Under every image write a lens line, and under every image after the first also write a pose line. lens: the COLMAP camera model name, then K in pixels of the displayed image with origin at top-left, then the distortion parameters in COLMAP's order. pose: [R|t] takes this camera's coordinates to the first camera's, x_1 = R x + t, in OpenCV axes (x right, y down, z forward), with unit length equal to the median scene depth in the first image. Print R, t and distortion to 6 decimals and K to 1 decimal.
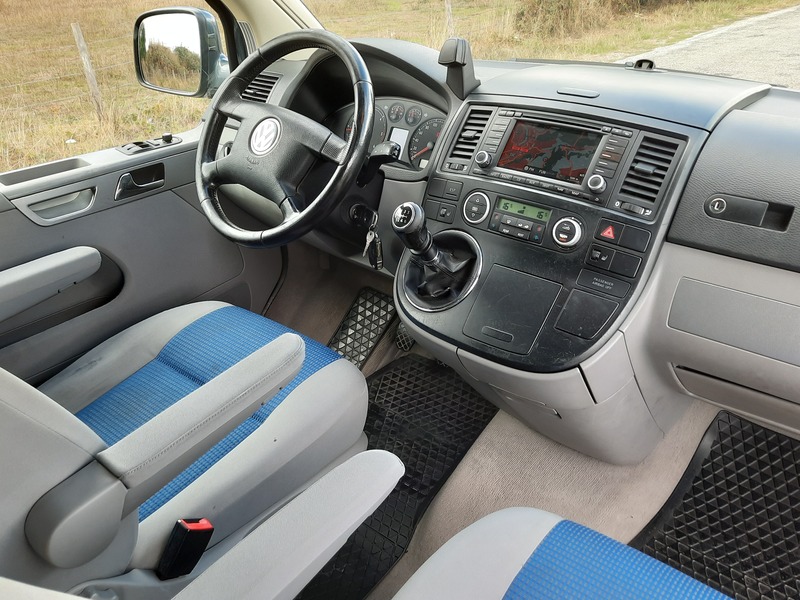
lens RADIAL K [[719.9, 0, 400.0], [0, 719.9, 300.0], [0, 0, 1]] dist [0.033476, -0.054717]
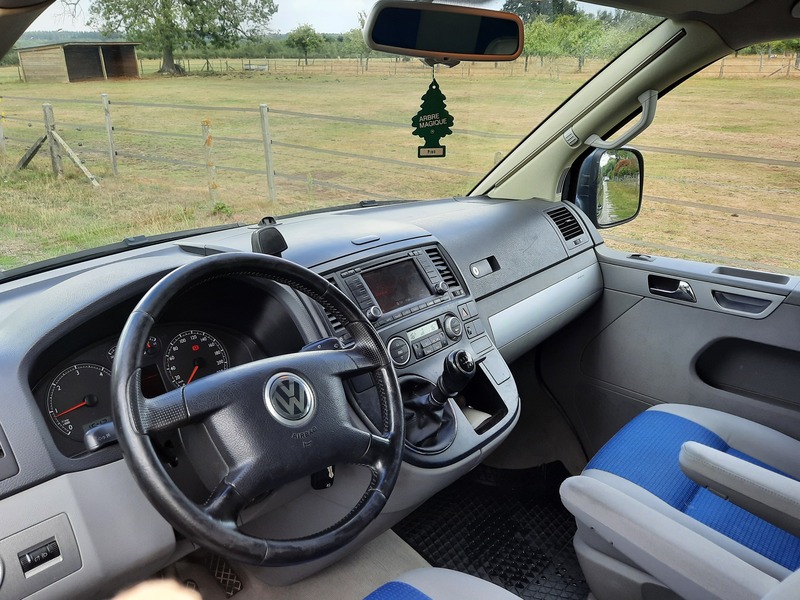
lens RADIAL K [[719.9, 0, 400.0], [0, 719.9, 300.0], [0, 0, 1]] dist [0.033476, -0.054717]
pose [[-0.044415, -0.285301, 0.957408, -0.862646], [0.460437, 0.844651, 0.273060, -0.461023], [-0.886581, 0.452954, 0.093848, 0.804522]]
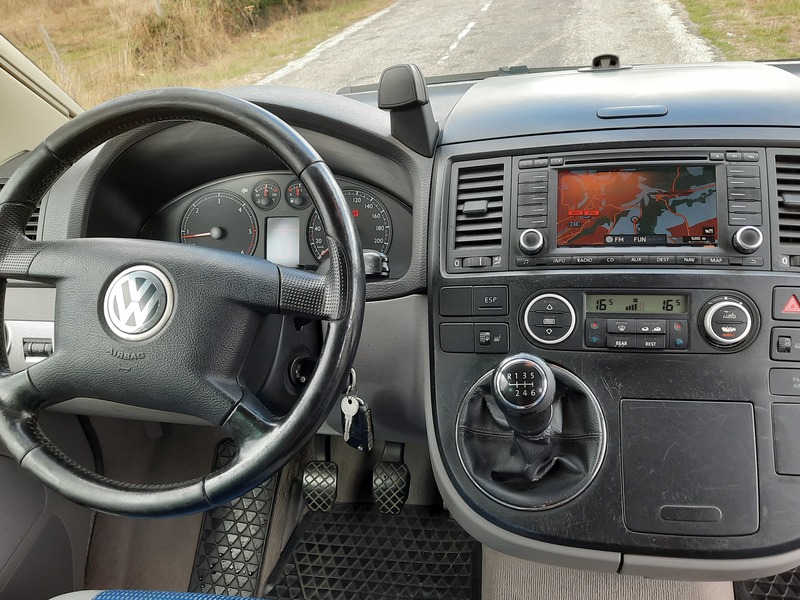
lens RADIAL K [[719.9, 0, 400.0], [0, 719.9, 300.0], [0, 0, 1]] dist [0.033476, -0.054717]
pose [[0.860799, -0.287453, 0.419995, -0.245183], [0.300850, 0.953005, 0.035650, -0.191165], [-0.410505, 0.095668, 0.906826, 0.454808]]
